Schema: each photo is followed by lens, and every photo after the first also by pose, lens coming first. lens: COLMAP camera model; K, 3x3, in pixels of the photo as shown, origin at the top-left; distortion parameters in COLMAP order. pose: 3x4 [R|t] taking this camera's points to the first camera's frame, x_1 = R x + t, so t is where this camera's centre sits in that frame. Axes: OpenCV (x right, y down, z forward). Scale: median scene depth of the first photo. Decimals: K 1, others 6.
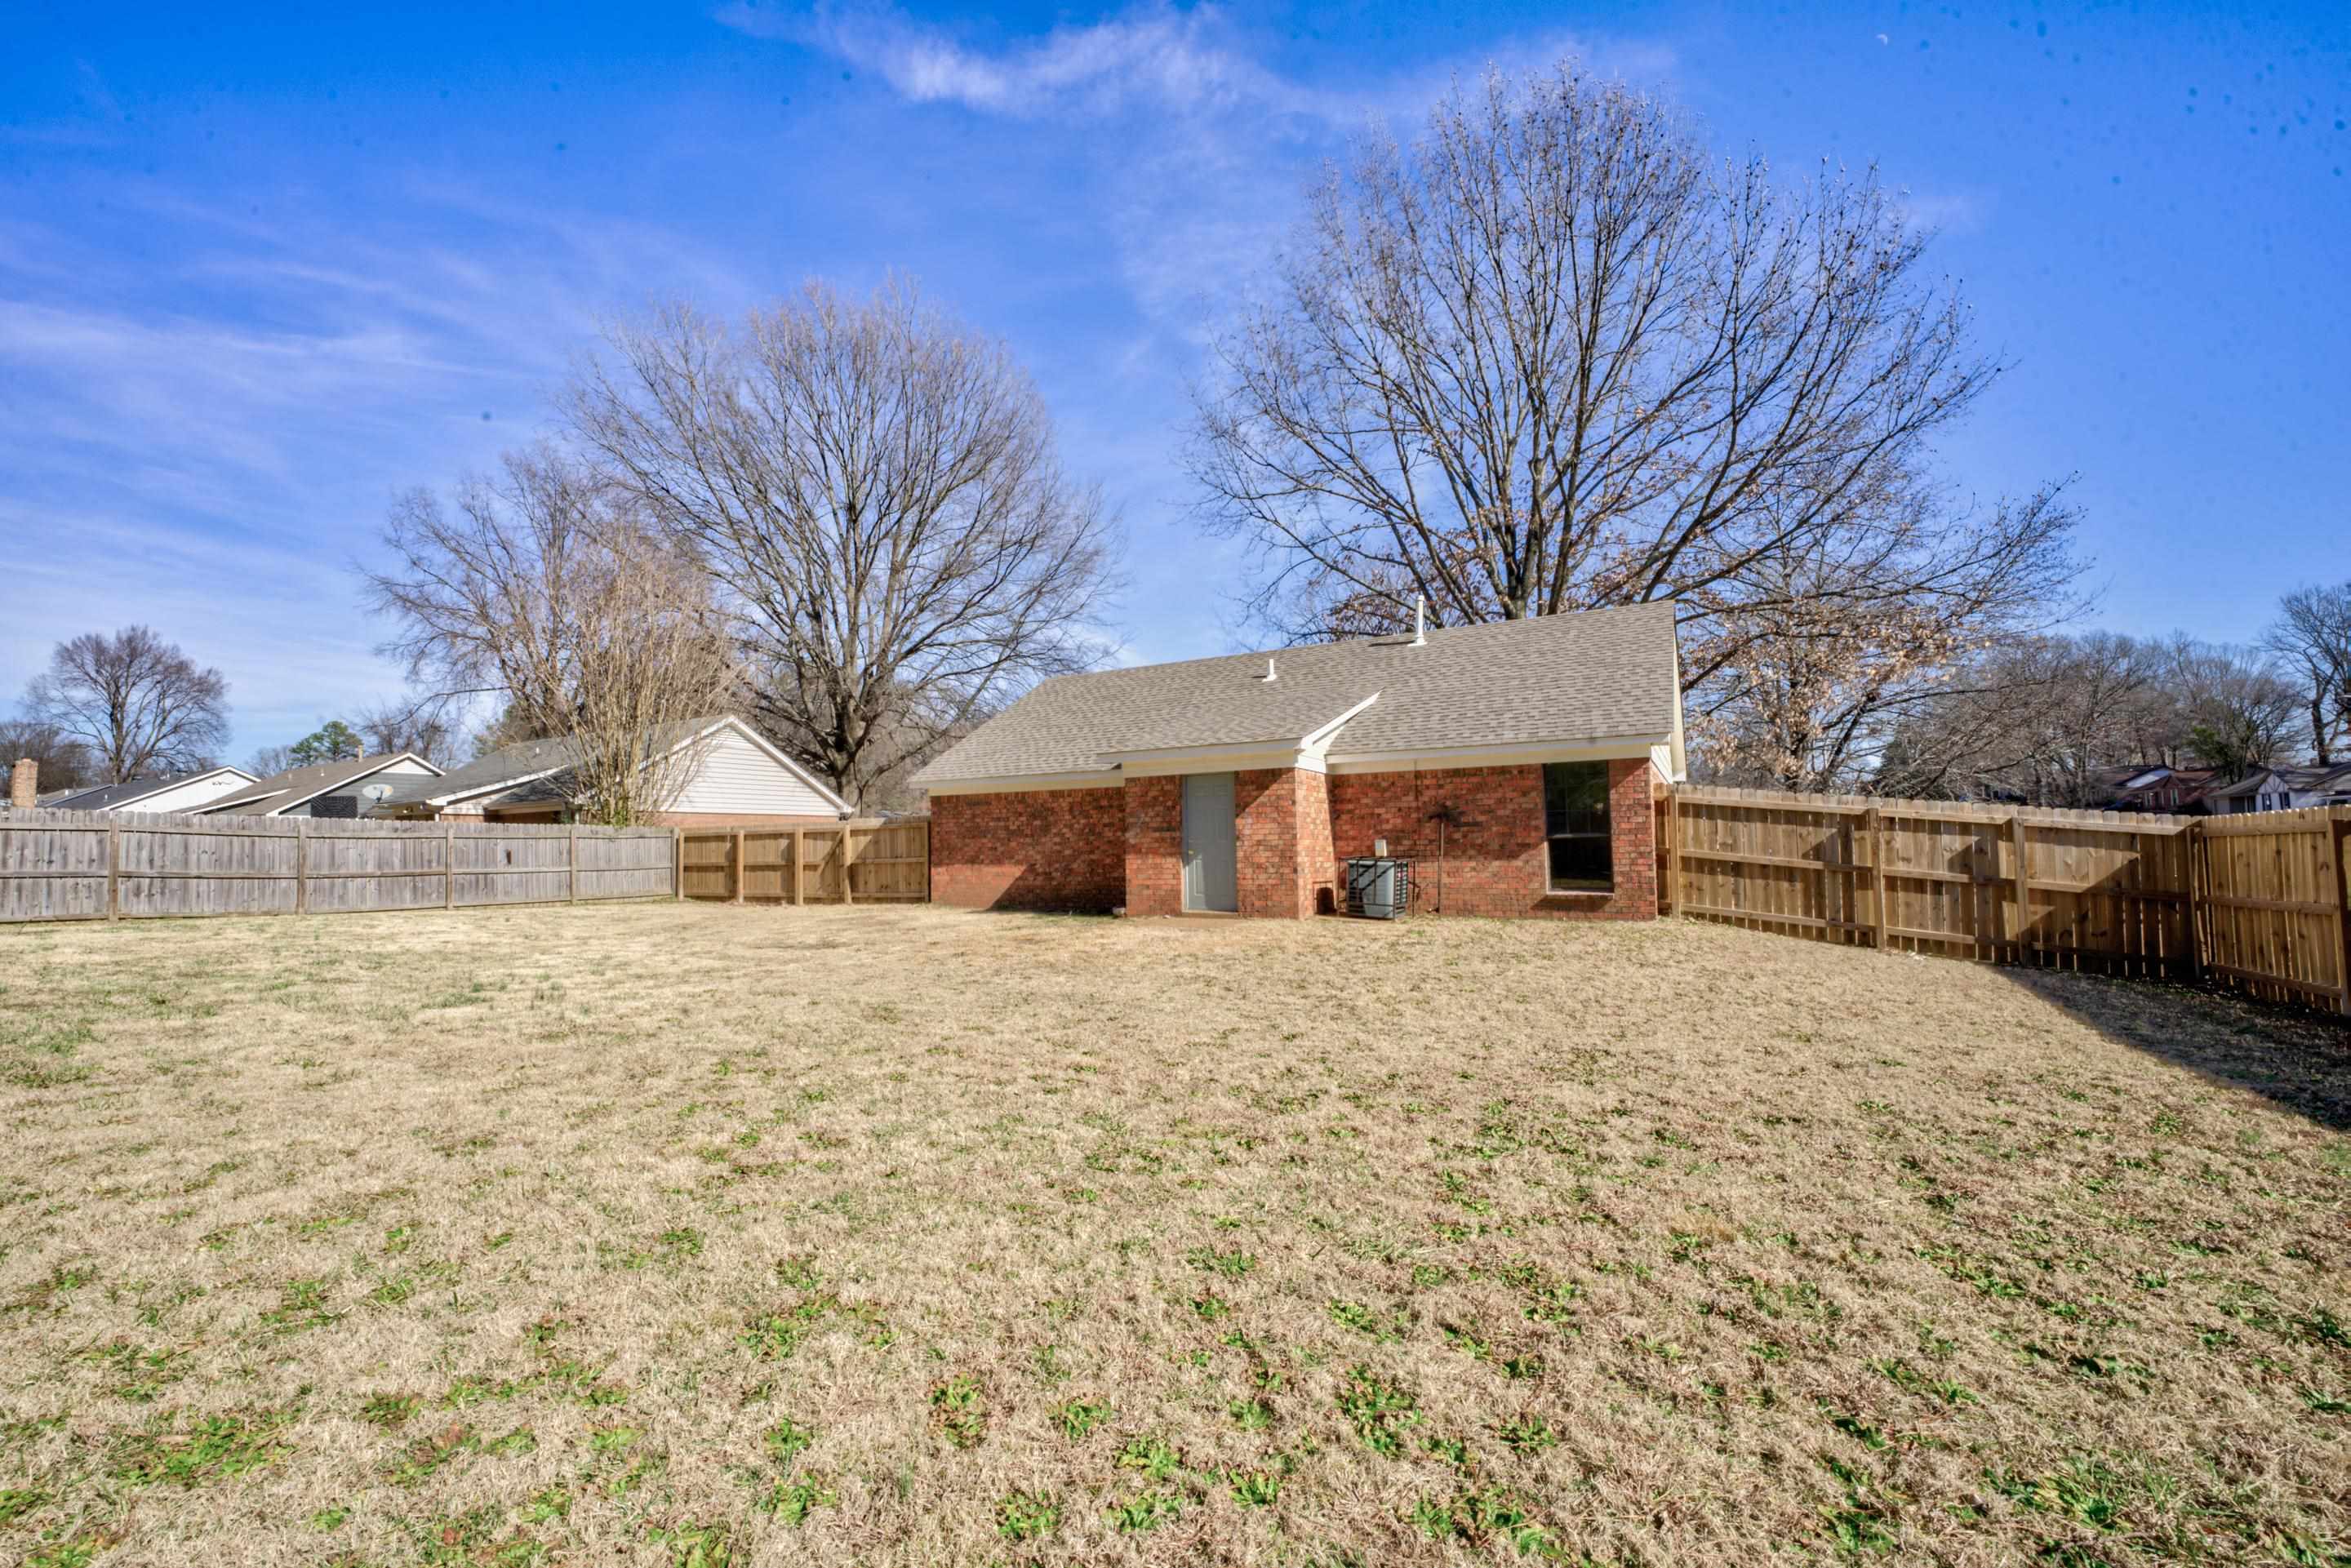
lens RADIAL K [[949.9, 0, 1185.2], [0, 949.9, 830.4], [0, 0, 1]] dist [-0.017391, -0.000007]
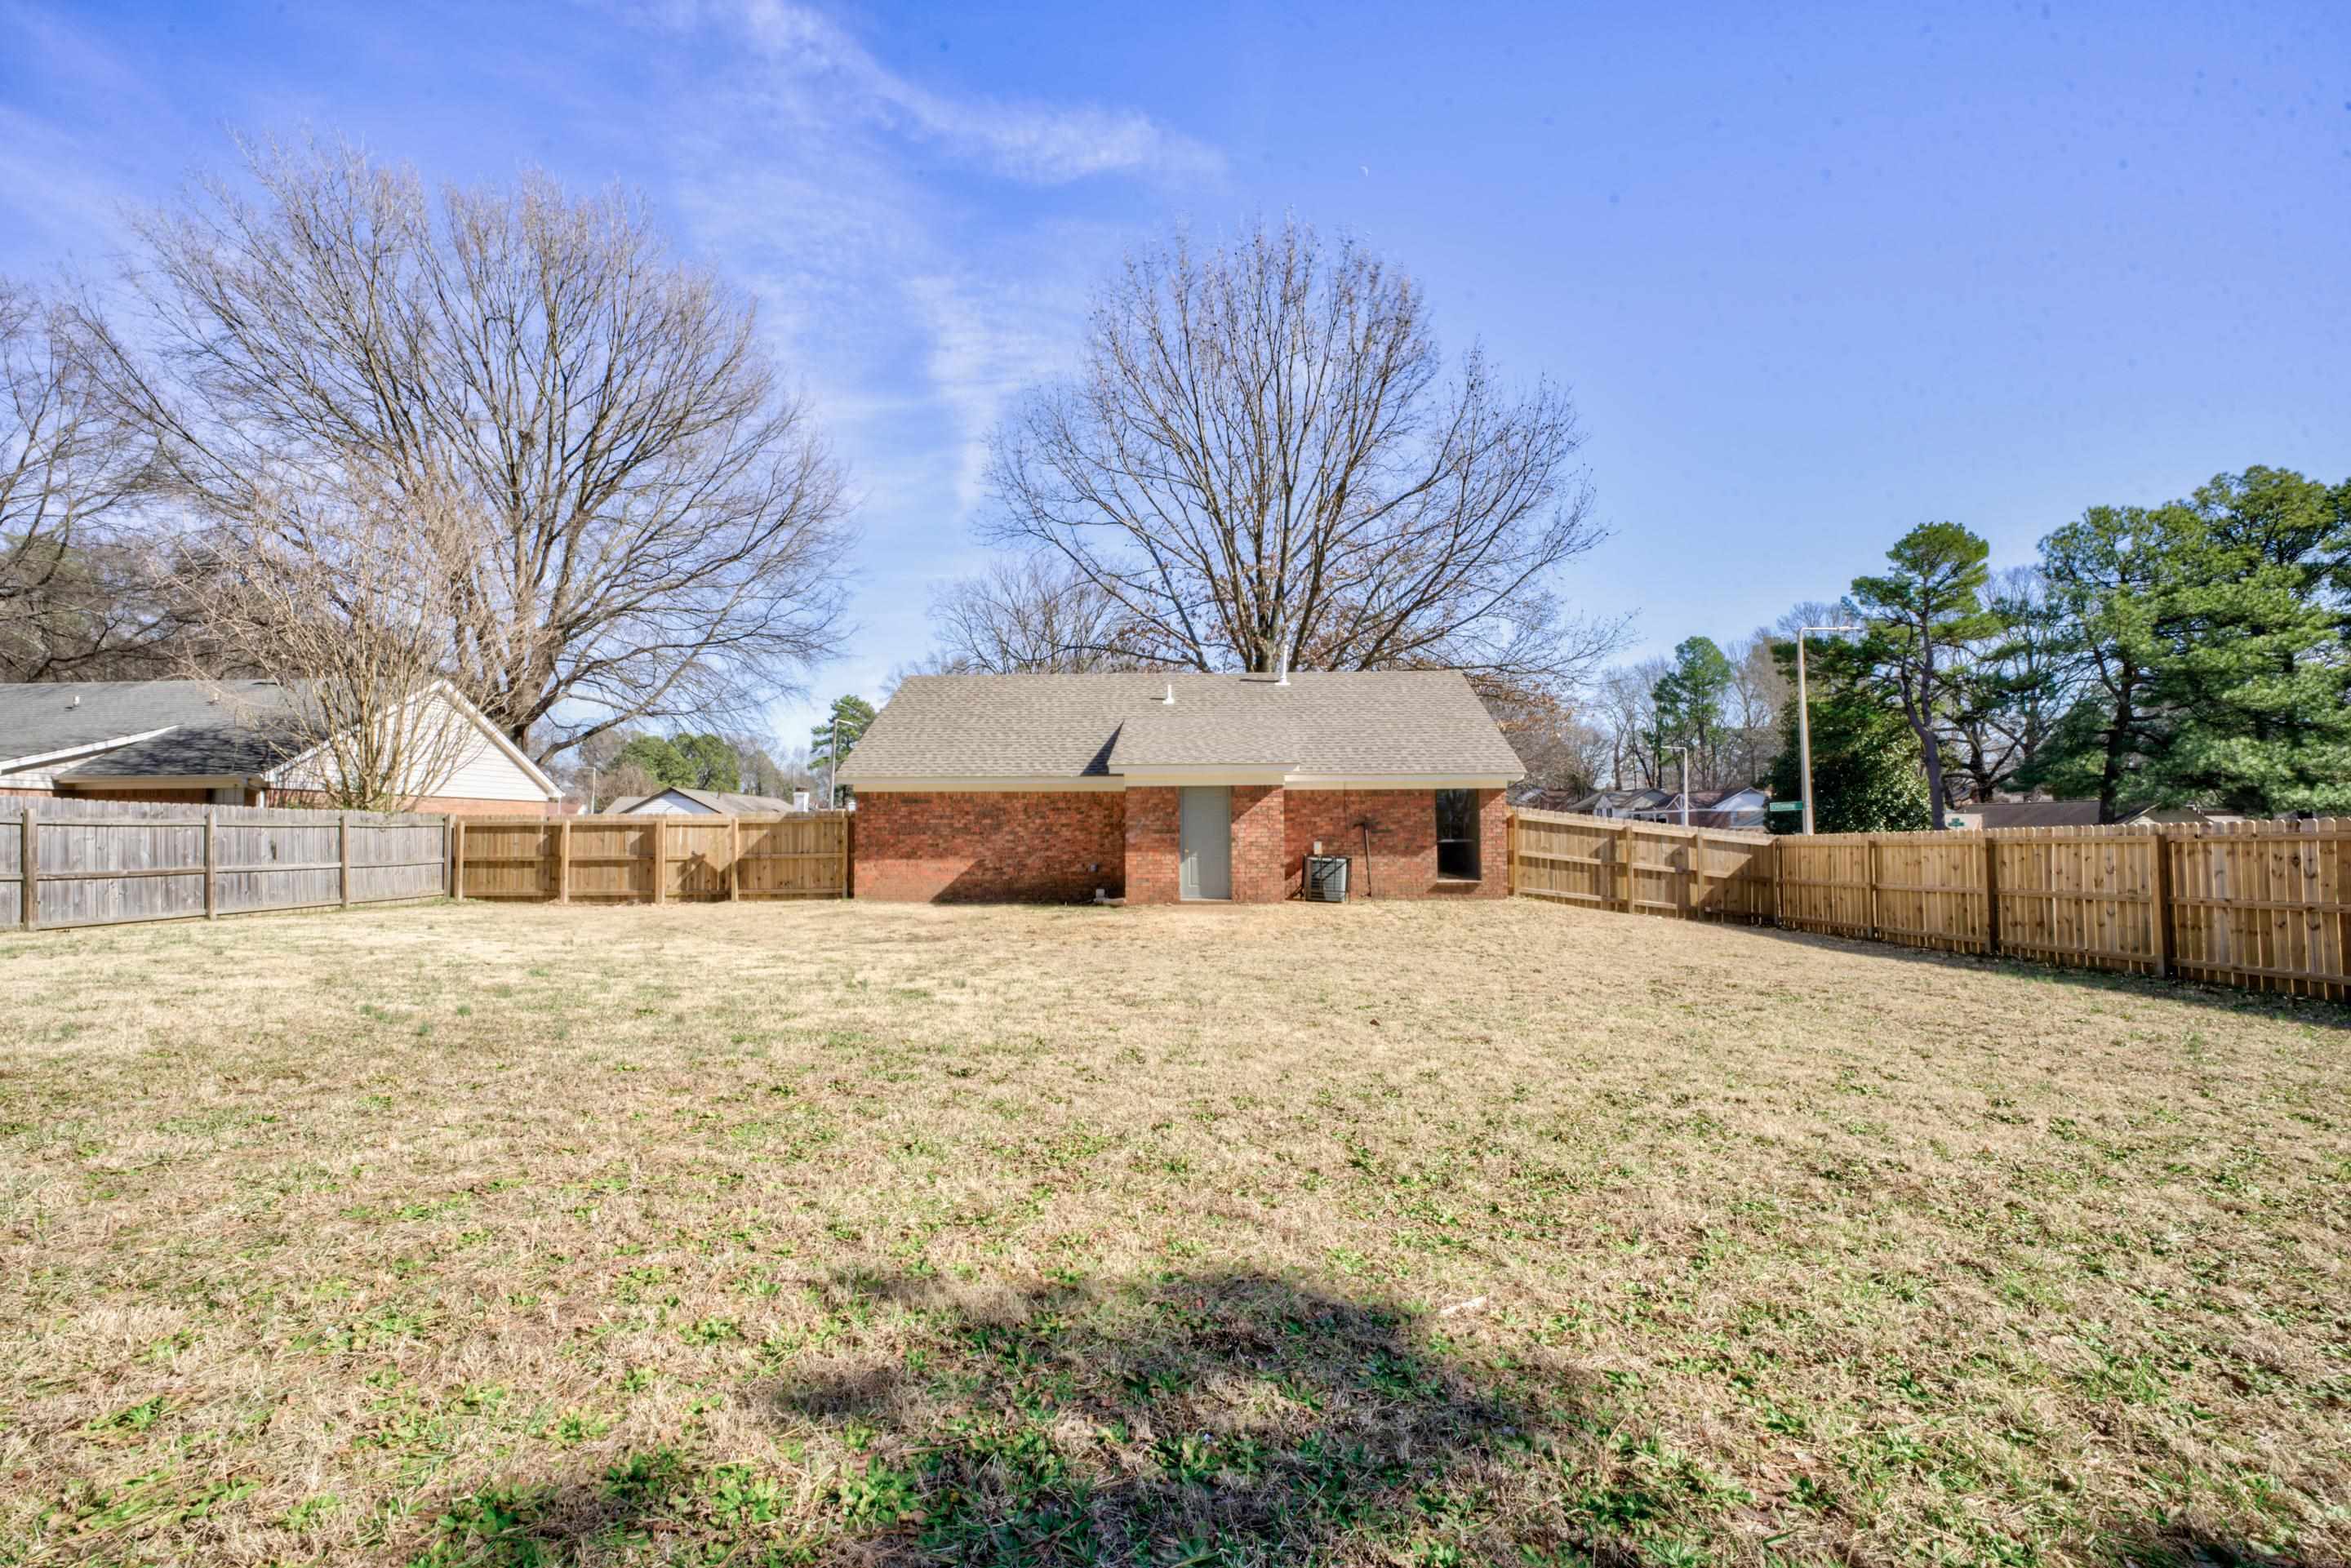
lens RADIAL K [[938.1, 0, 1182.6], [0, 938.1, 794.5], [0, 0, 1]] dist [-0.012628, -0.000424]
pose [[0.886133, 0.031040, 0.462389, -0.557783], [-0.018436, 0.999326, -0.031754, -0.010817], [-0.463063, 0.019614, 0.886108, -0.055690]]
